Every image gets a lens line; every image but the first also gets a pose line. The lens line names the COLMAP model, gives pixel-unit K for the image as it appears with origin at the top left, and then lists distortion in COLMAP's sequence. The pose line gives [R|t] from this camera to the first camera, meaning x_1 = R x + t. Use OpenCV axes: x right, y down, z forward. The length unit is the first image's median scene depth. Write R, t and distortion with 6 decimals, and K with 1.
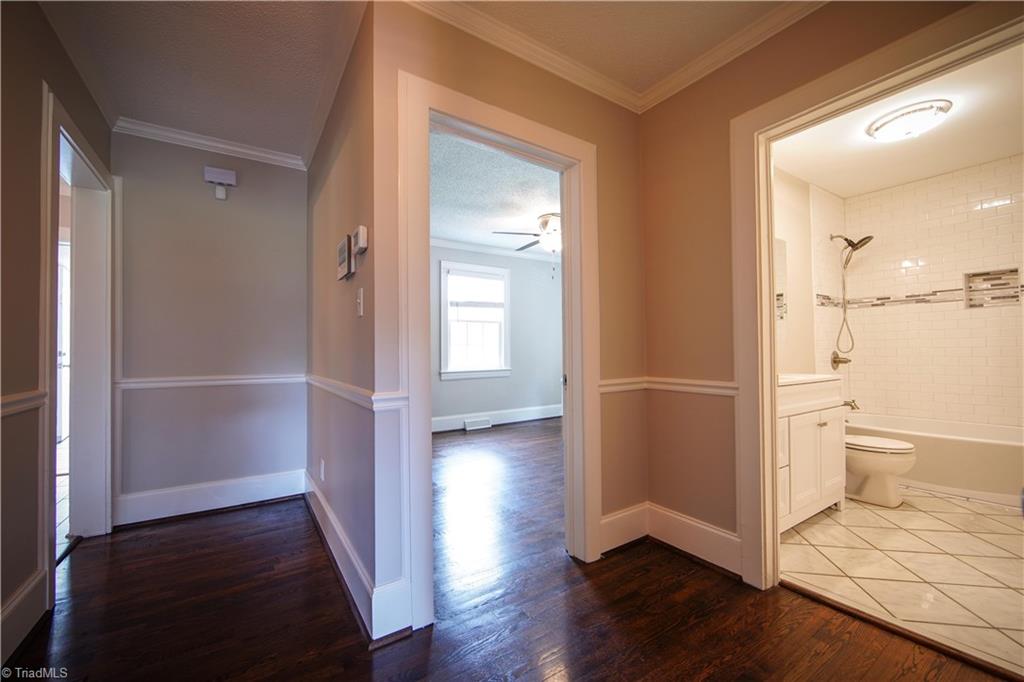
lens RADIAL K [[408.5, 0, 508.8], [0, 408.5, 342.7], [0, 0, 1]] dist [-0.012082, 0.001911]
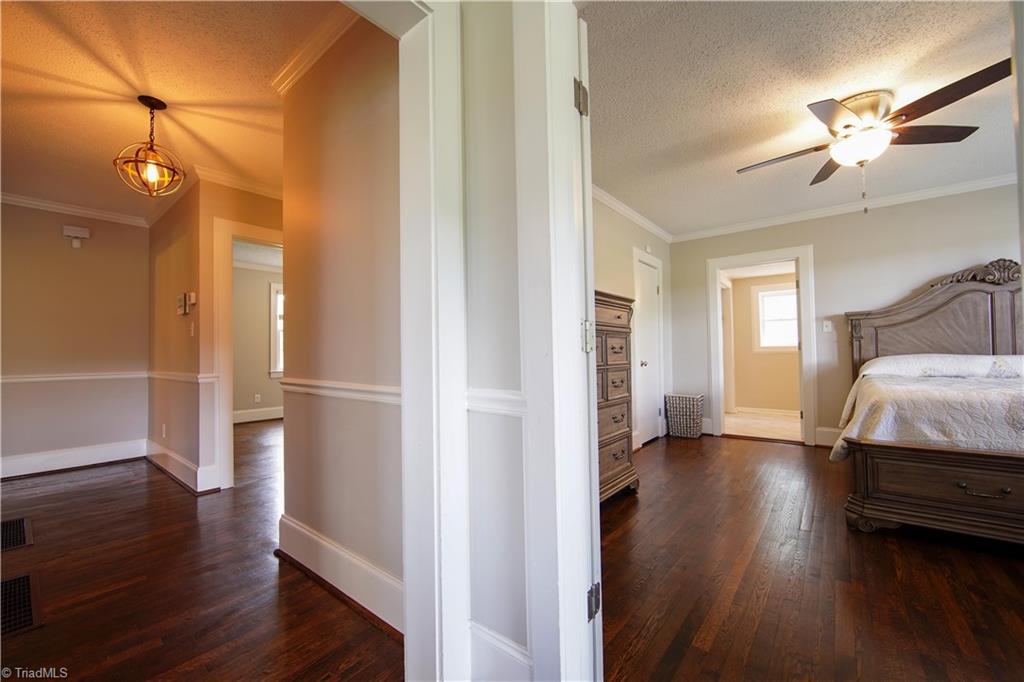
lens RADIAL K [[408.5, 0, 512.4], [0, 408.5, 342.9], [0, 0, 1]] dist [-0.012082, 0.001911]
pose [[0.951704, 0.002187, 0.307008, 0.374548], [0.000553, 0.999961, -0.008837, -0.013060], [-0.307015, 0.008580, 0.951666, -0.986977]]
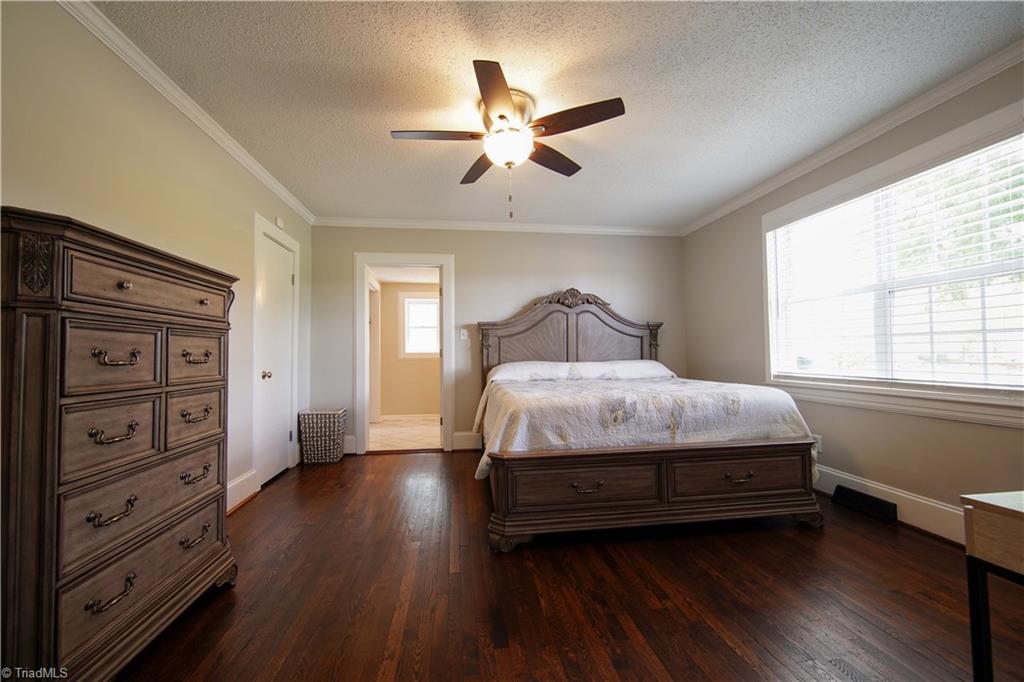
lens RADIAL K [[408.5, 0, 508.3], [0, 408.5, 345.6], [0, 0, 1]] dist [-0.012082, 0.001911]
pose [[0.441150, 0.023071, 0.897137, 0.650708], [-0.014020, 0.999725, -0.018815, -0.017752], [-0.897324, -0.004278, 0.441352, -0.722820]]
